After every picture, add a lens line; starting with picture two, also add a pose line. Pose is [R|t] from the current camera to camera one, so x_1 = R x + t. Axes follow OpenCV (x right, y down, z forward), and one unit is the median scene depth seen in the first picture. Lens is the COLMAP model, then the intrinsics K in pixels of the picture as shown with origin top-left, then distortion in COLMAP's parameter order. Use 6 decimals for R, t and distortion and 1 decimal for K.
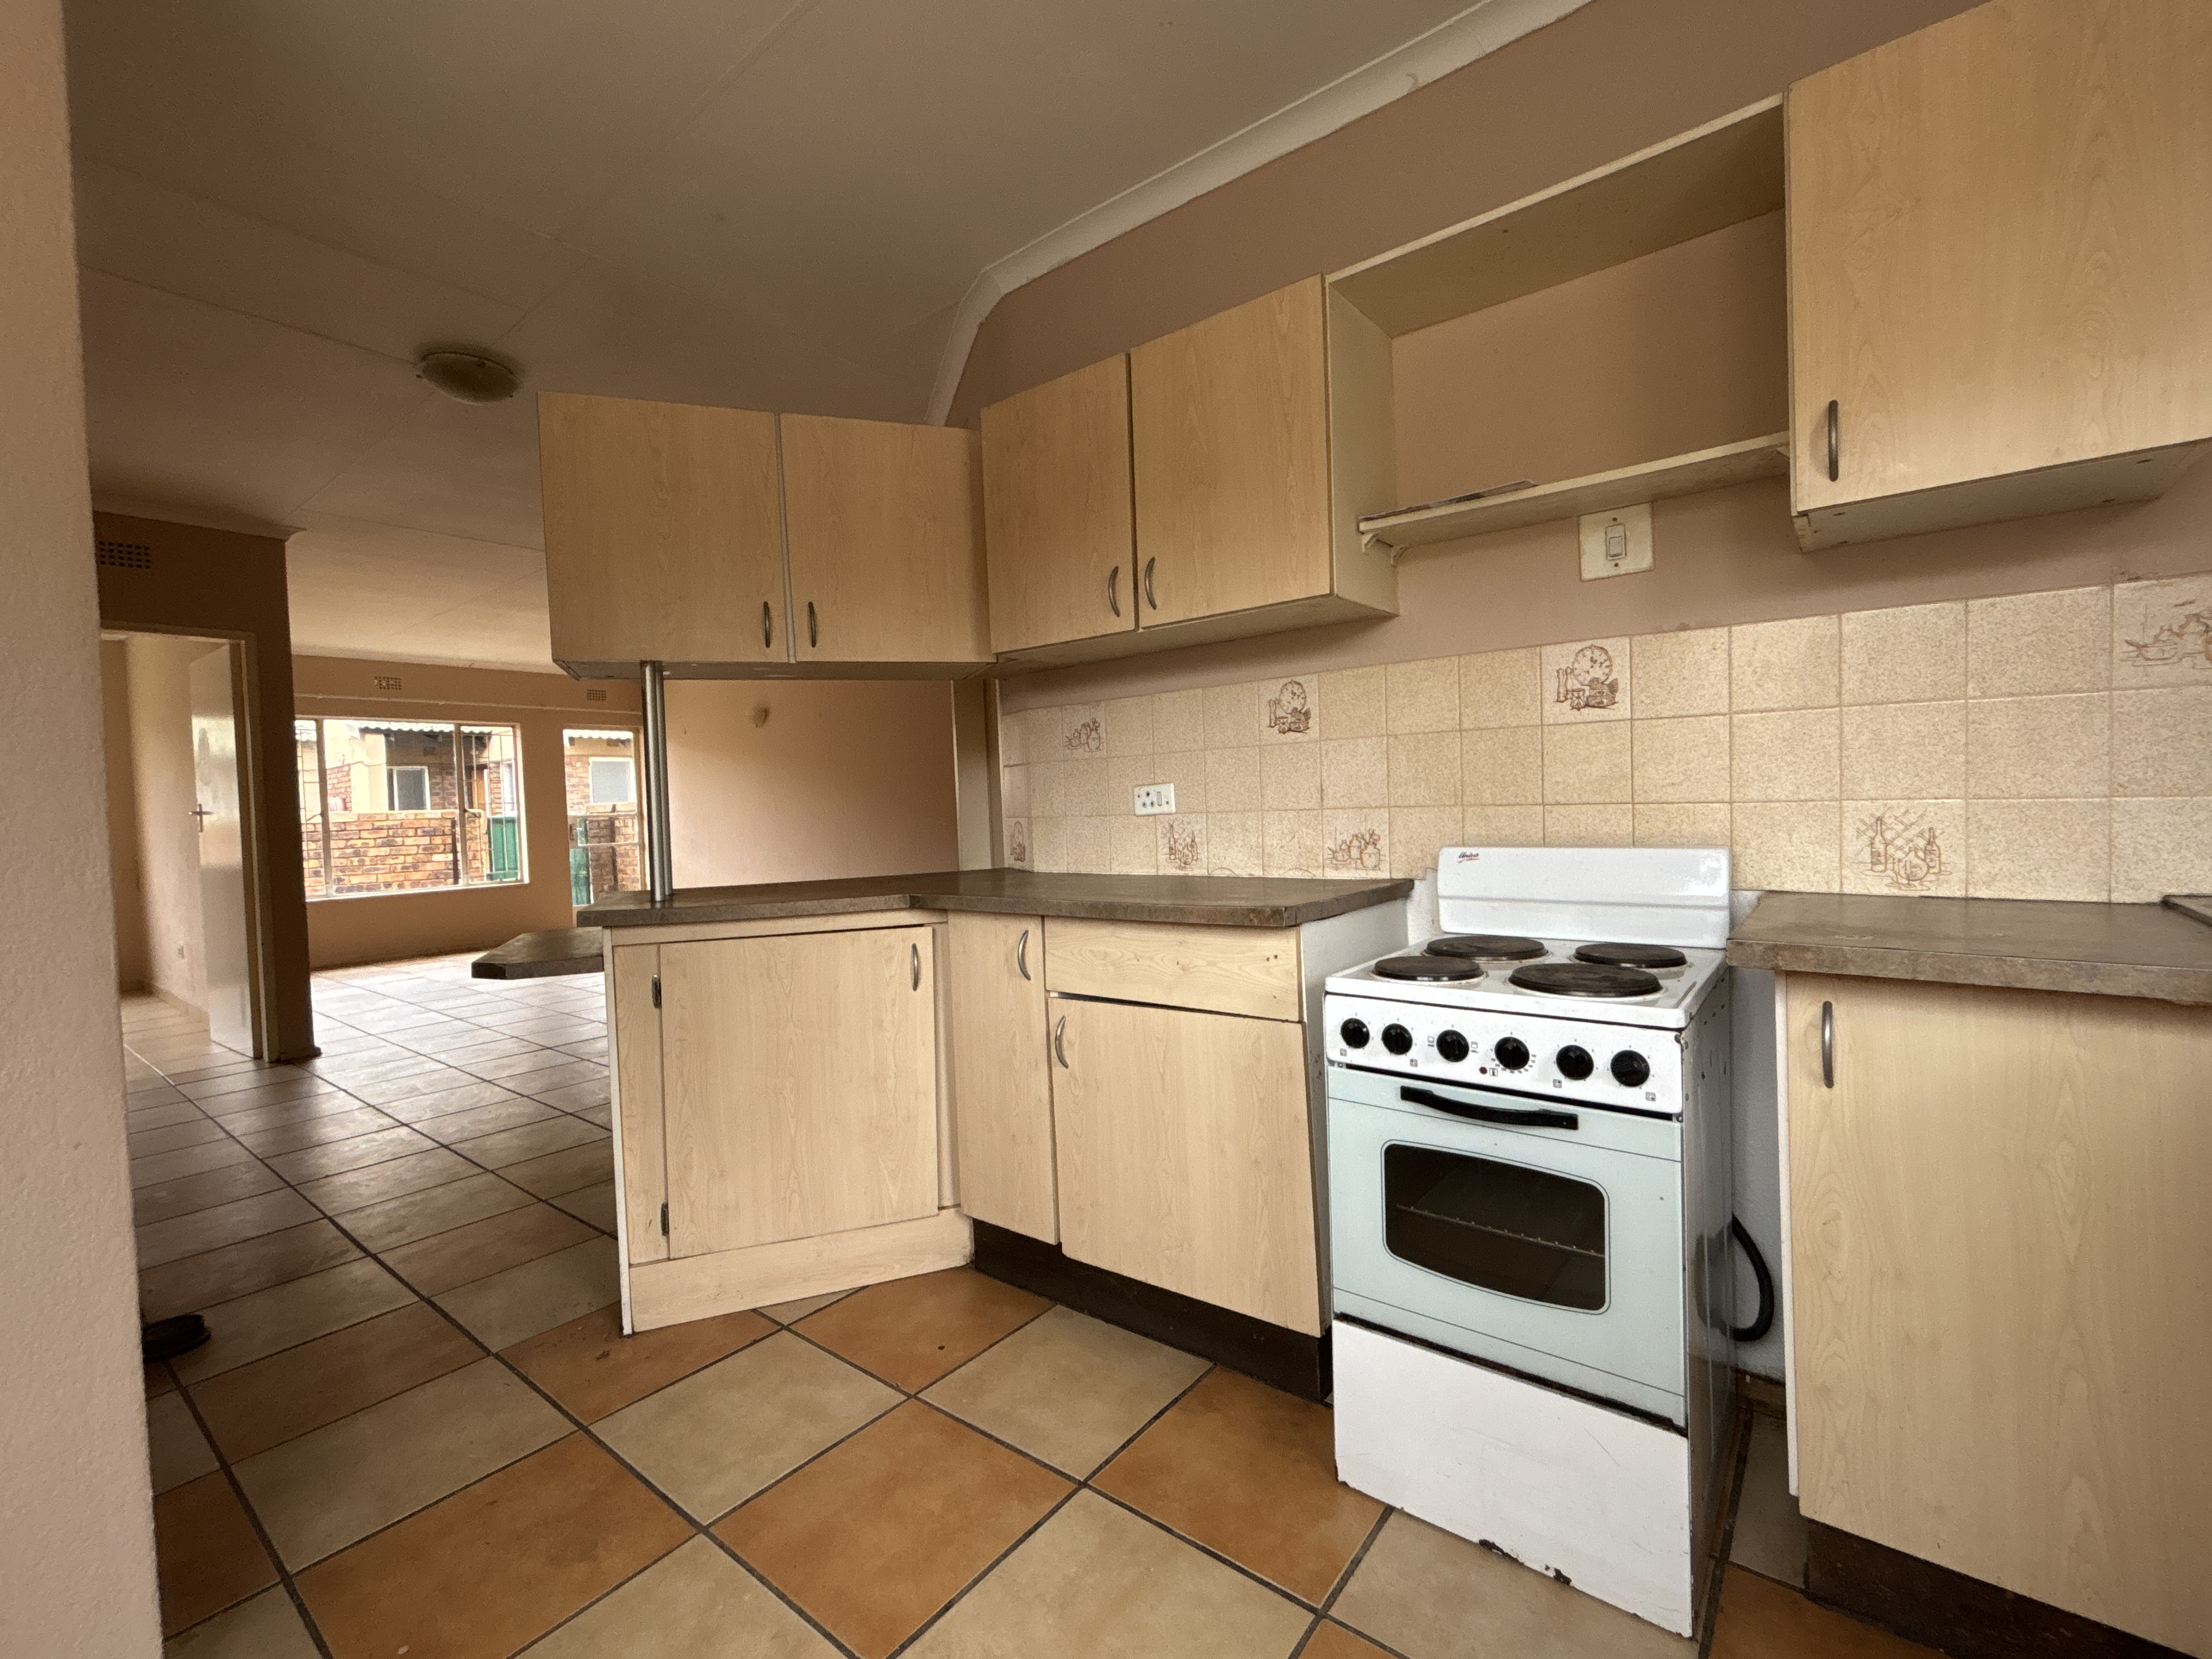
lens RADIAL K [[959.2, 0, 1106.1], [0, 959.2, 823.0], [0, 0, 1]] dist [-0.000054, 0.001124]
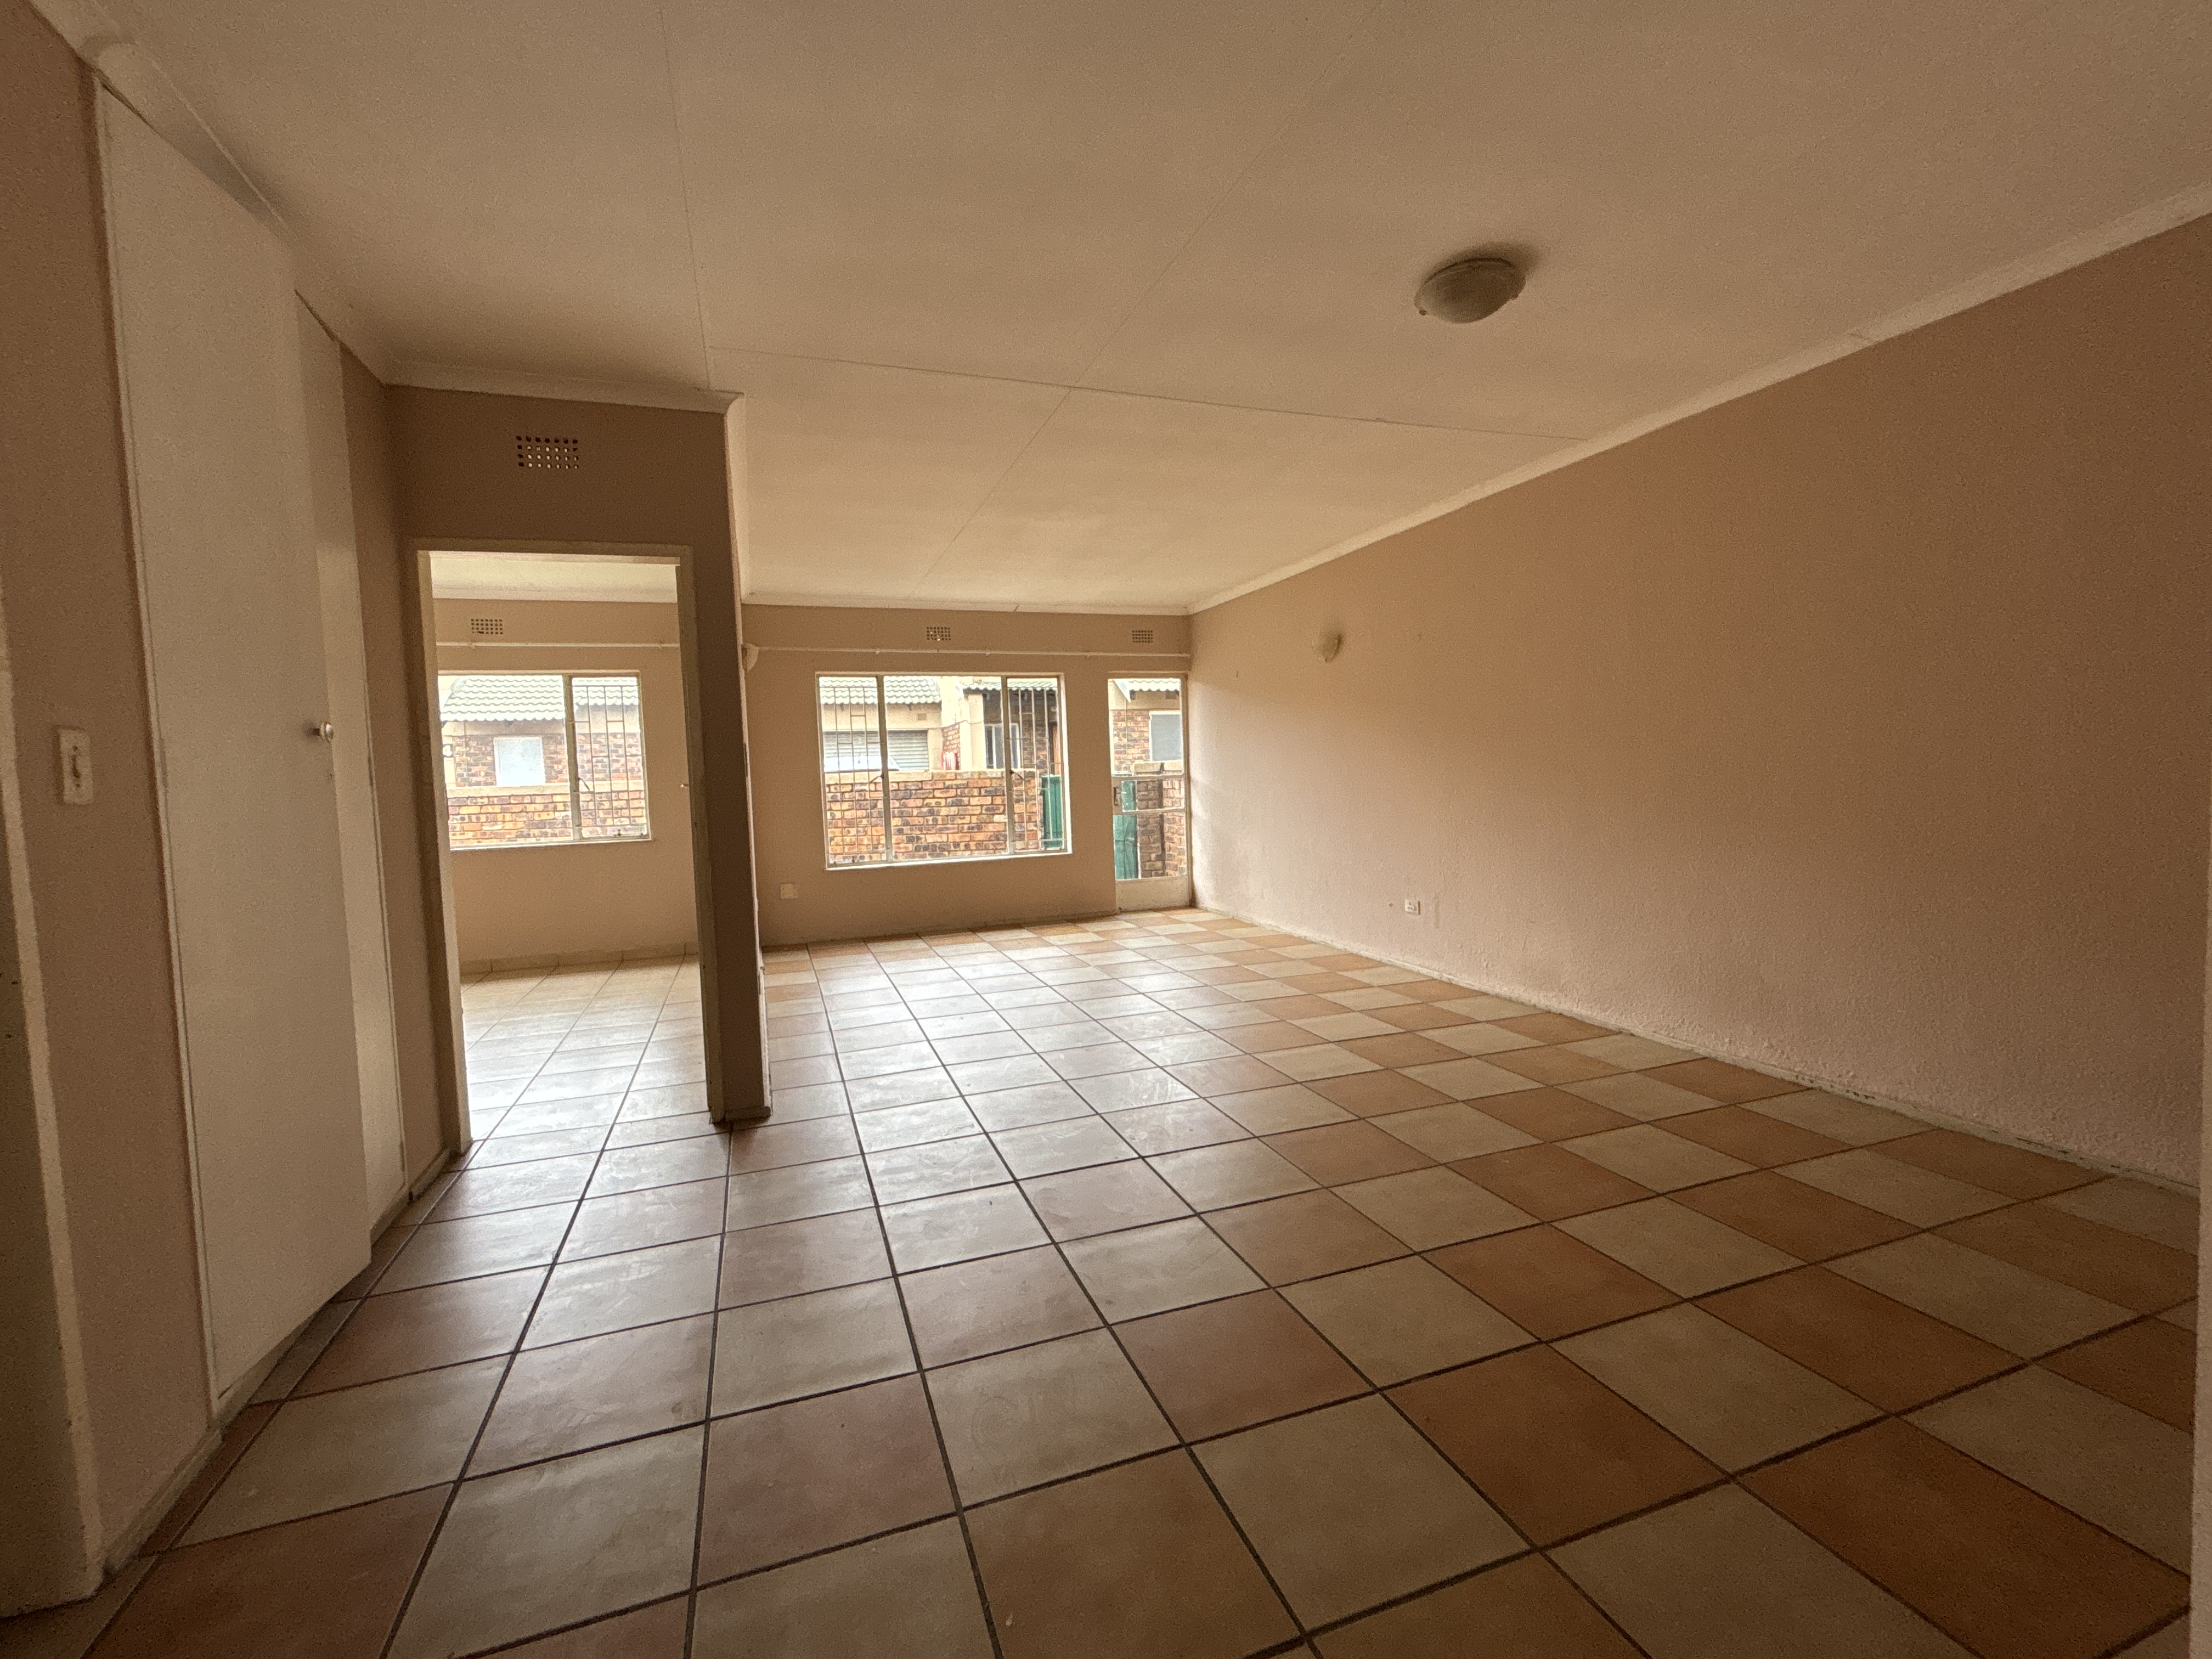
lens RADIAL K [[959.2, 0, 1106.1], [0, 959.2, 823.0], [0, 0, 1]] dist [-0.000054, 0.001124]
pose [[0.849980, 0.036003, -0.525584, -0.101385], [-0.008617, 0.998479, 0.054461, -0.012785], [0.526745, -0.041762, 0.848997, 0.244996]]
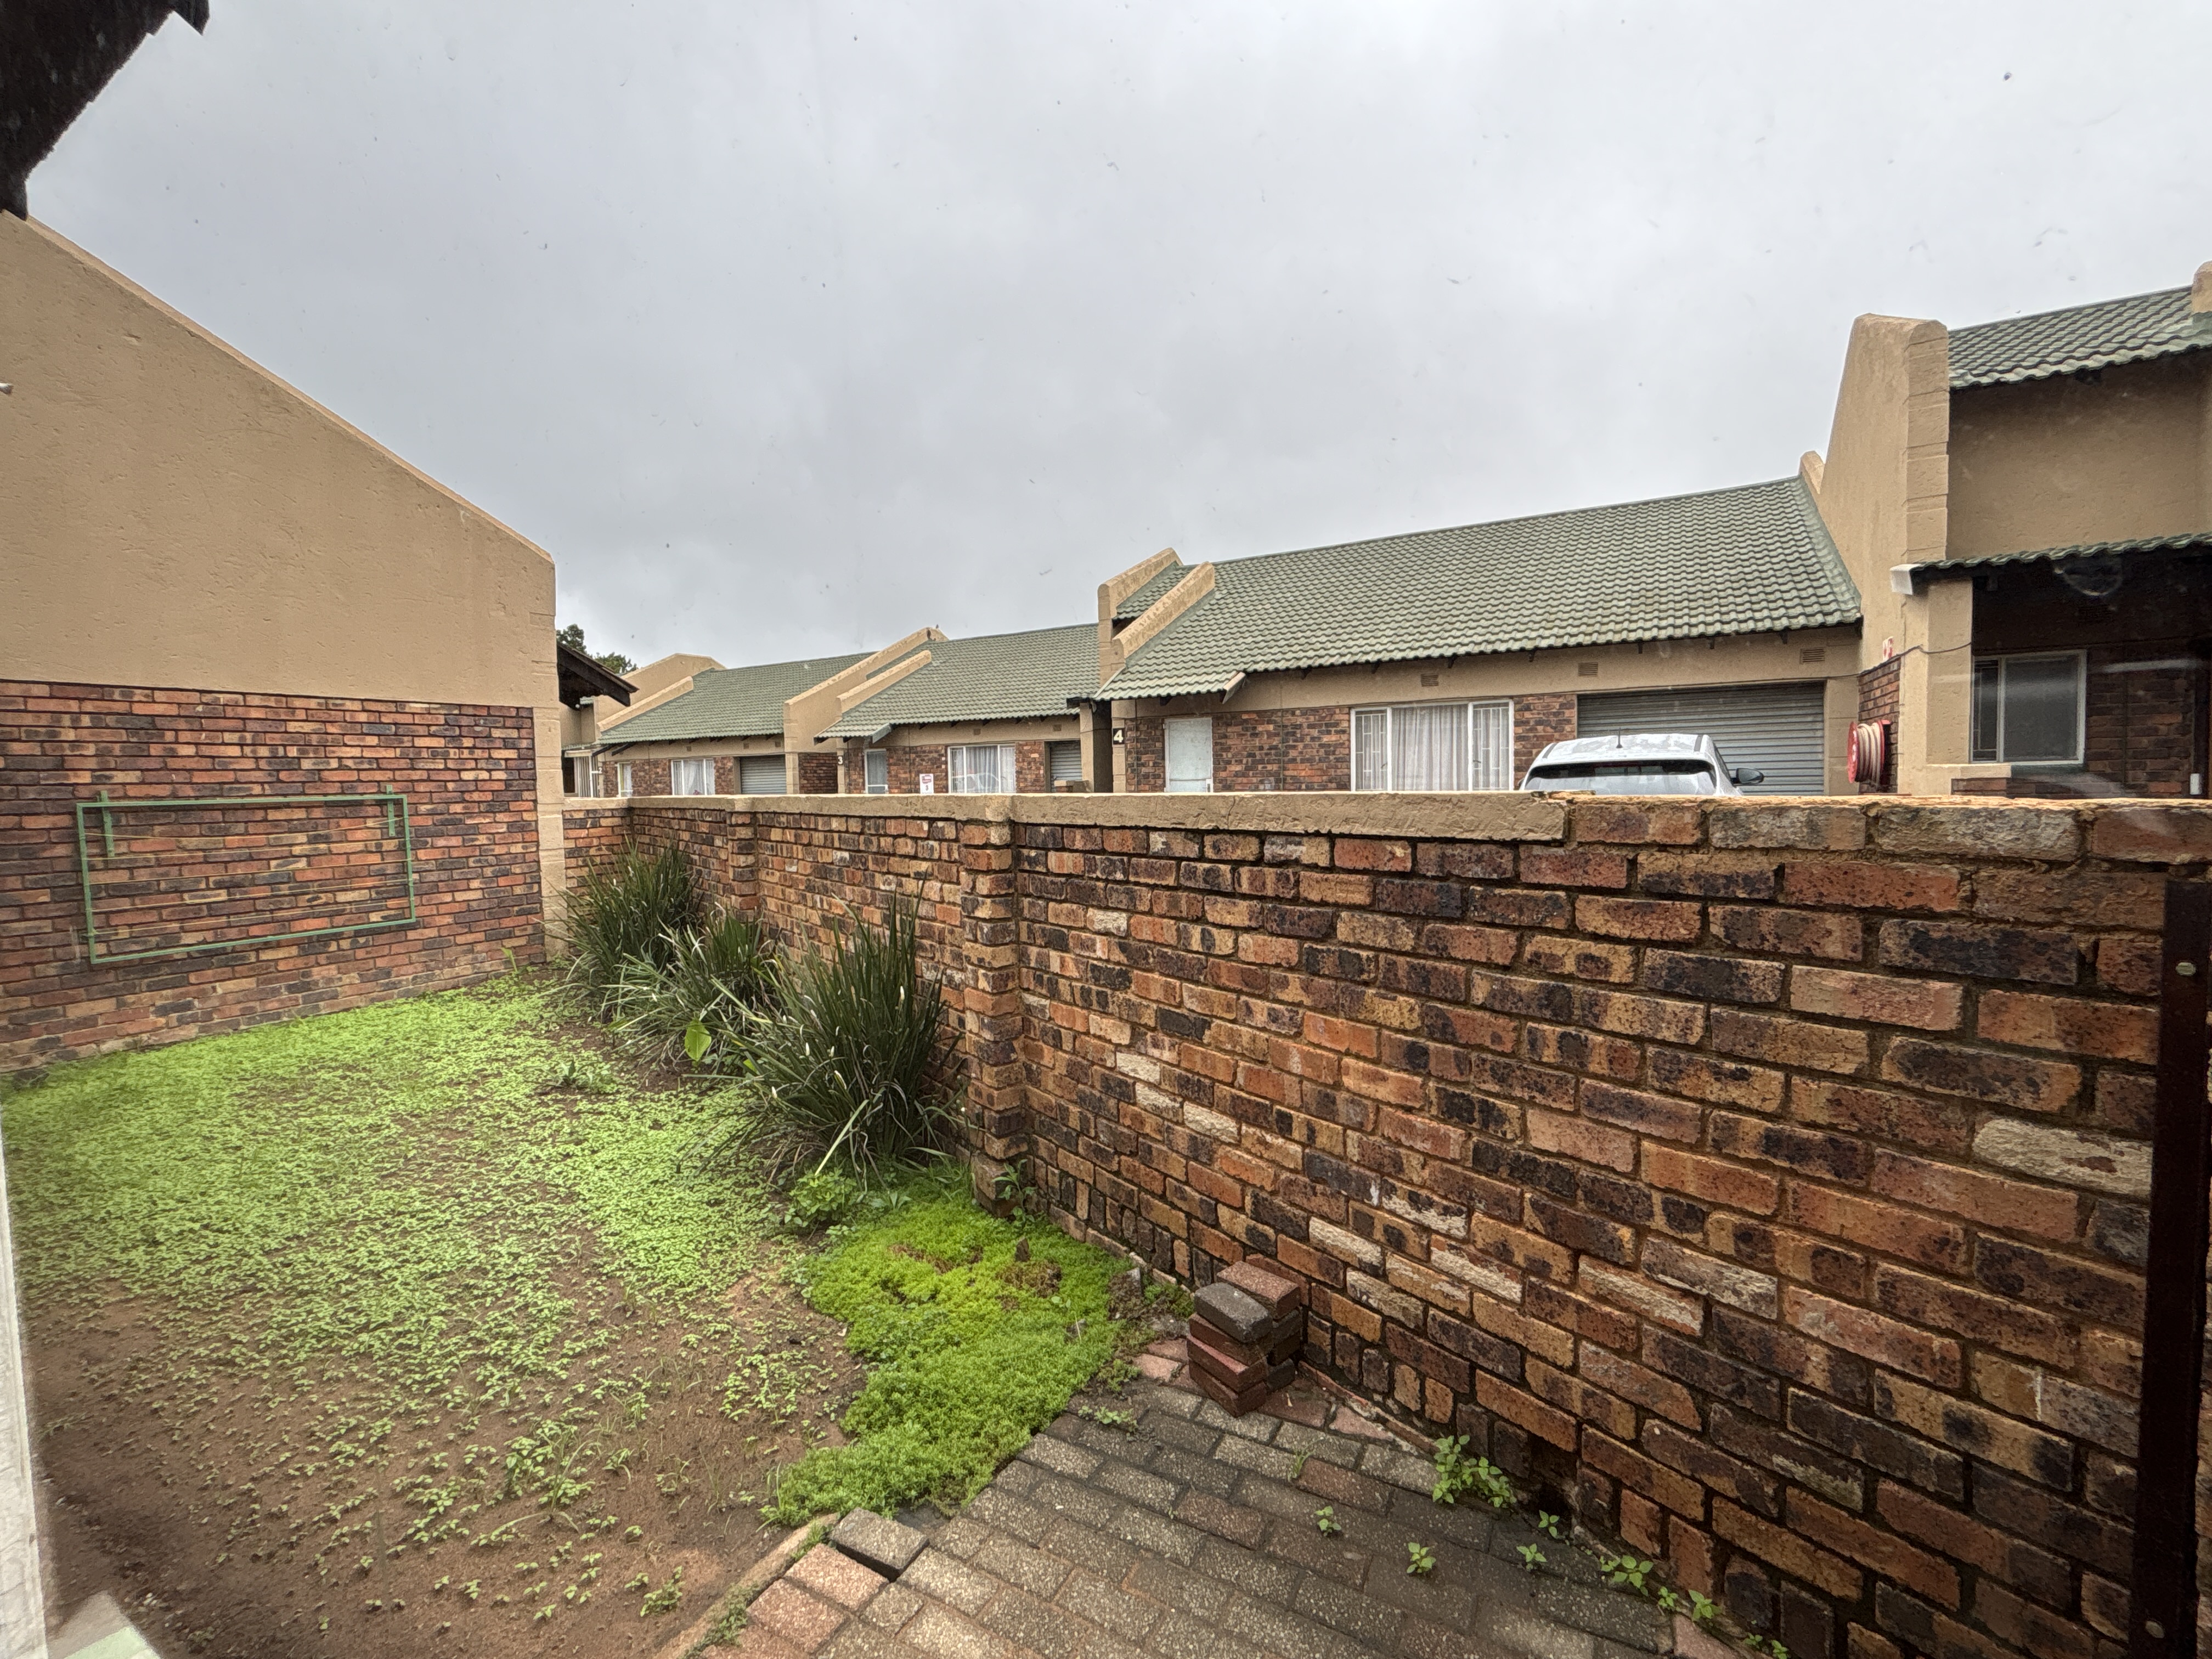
lens RADIAL K [[959.2, 0, 1106.1], [0, 959.2, 823.0], [0, 0, 1]] dist [-0.000054, 0.001124]
pose [[0.150686, 0.077266, -0.985558, -0.591490], [-0.006264, 0.996996, 0.077205, -0.019452], [0.988562, -0.005460, 0.150717, 0.861220]]
